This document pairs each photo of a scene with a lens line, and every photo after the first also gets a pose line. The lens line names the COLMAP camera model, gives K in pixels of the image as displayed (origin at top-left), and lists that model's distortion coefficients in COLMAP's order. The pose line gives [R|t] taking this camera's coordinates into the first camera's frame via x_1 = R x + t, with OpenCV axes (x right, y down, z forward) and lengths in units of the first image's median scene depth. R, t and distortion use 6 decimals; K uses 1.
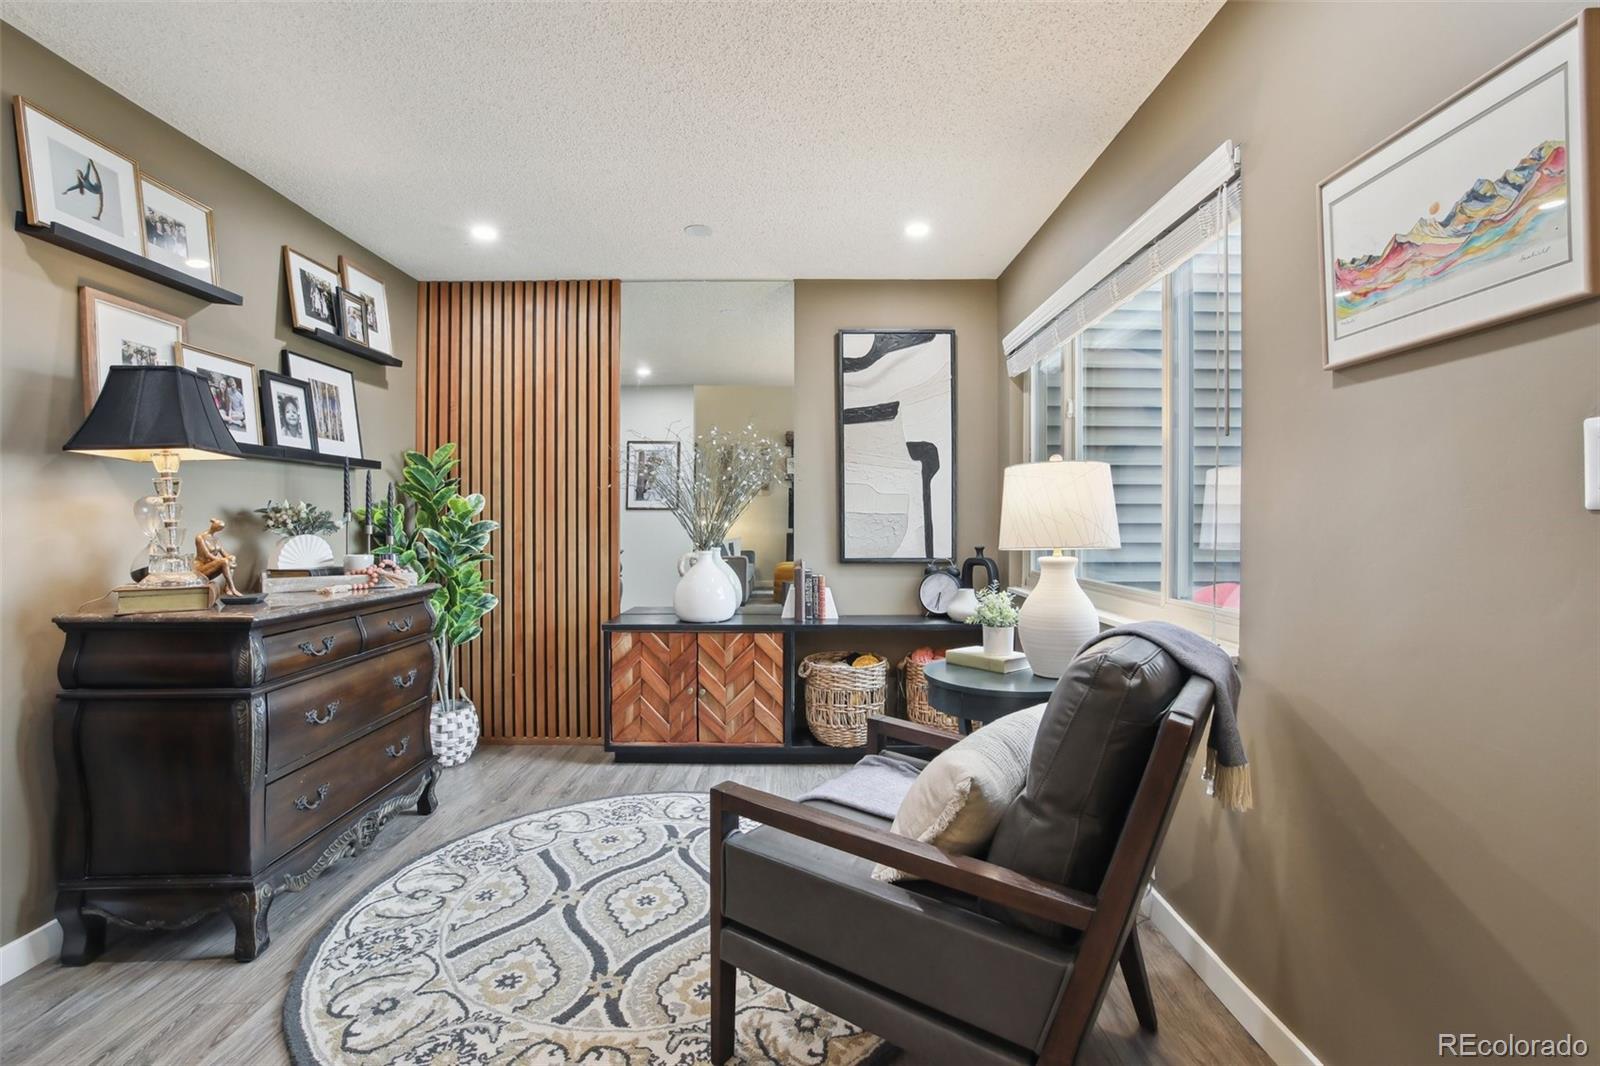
lens RADIAL K [[718.3, 0, 803.0], [0, 718.3, 513.8], [0, 0, 1]] dist [-0.057478, 0.024501]
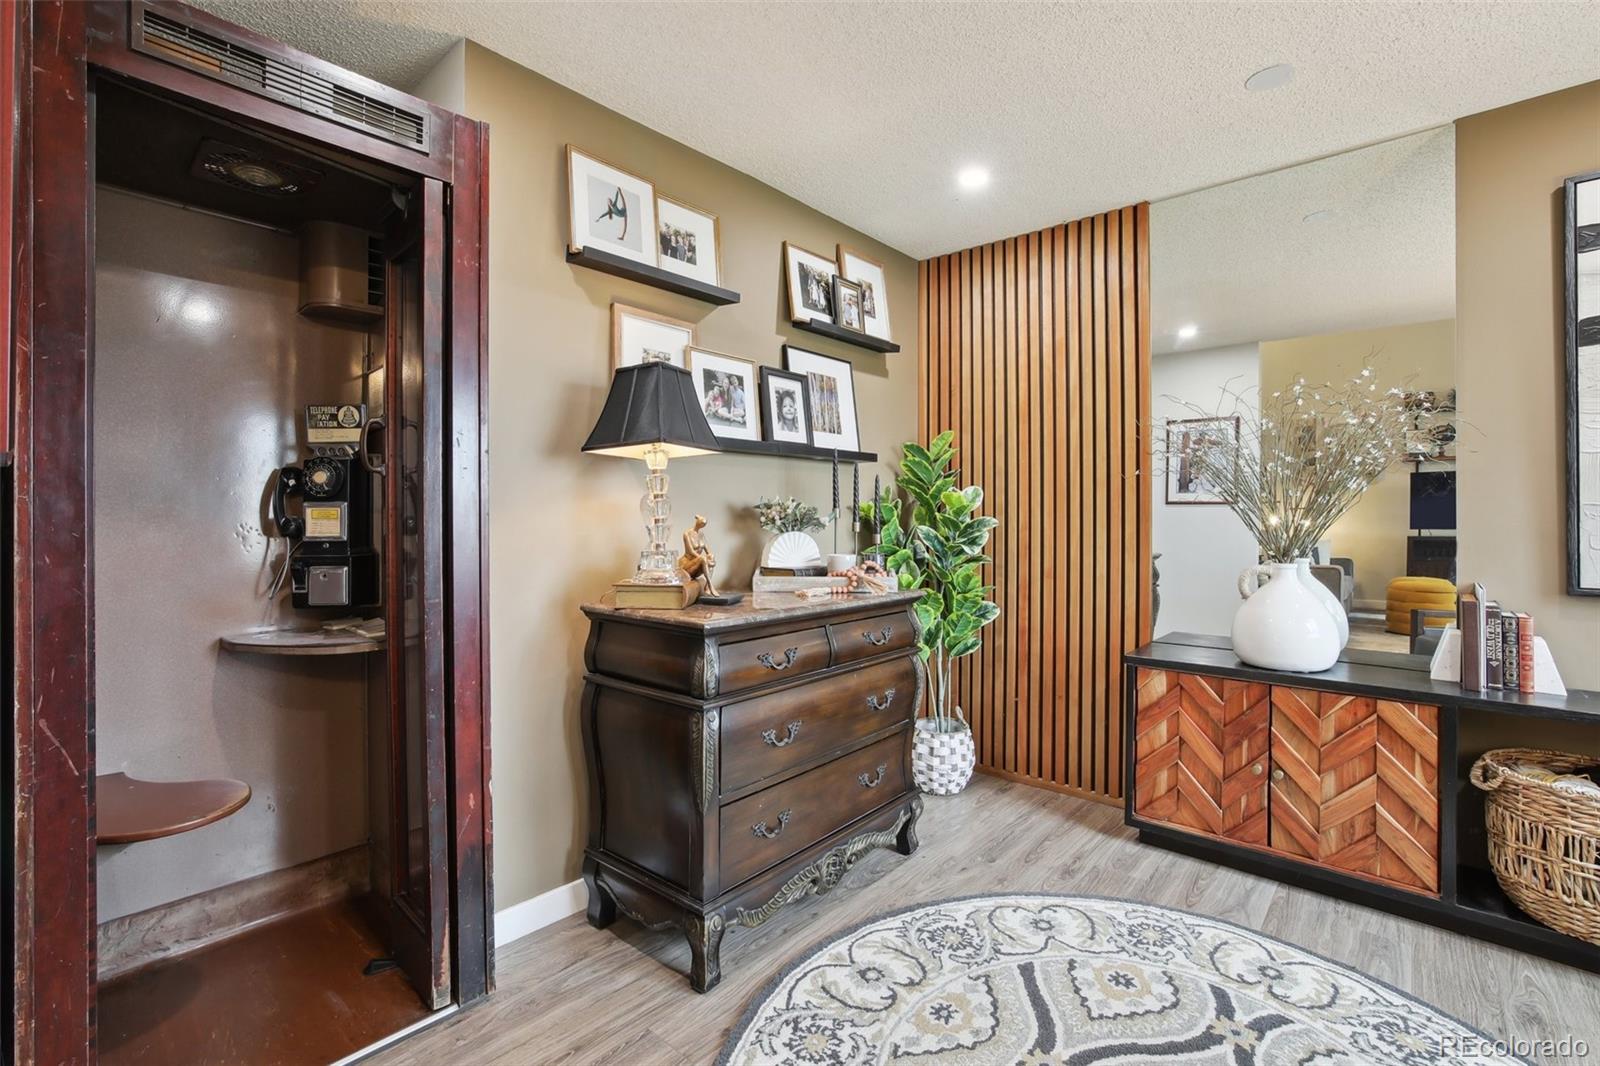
lens RADIAL K [[718.3, 0, 803.0], [0, 718.3, 513.8], [0, 0, 1]] dist [-0.057478, 0.024501]
pose [[0.750862, 0.000830, -0.660458, -0.048501], [0.003426, 0.999981, 0.005152, 0.000299], [0.660450, -0.006131, 0.750845, 0.246910]]
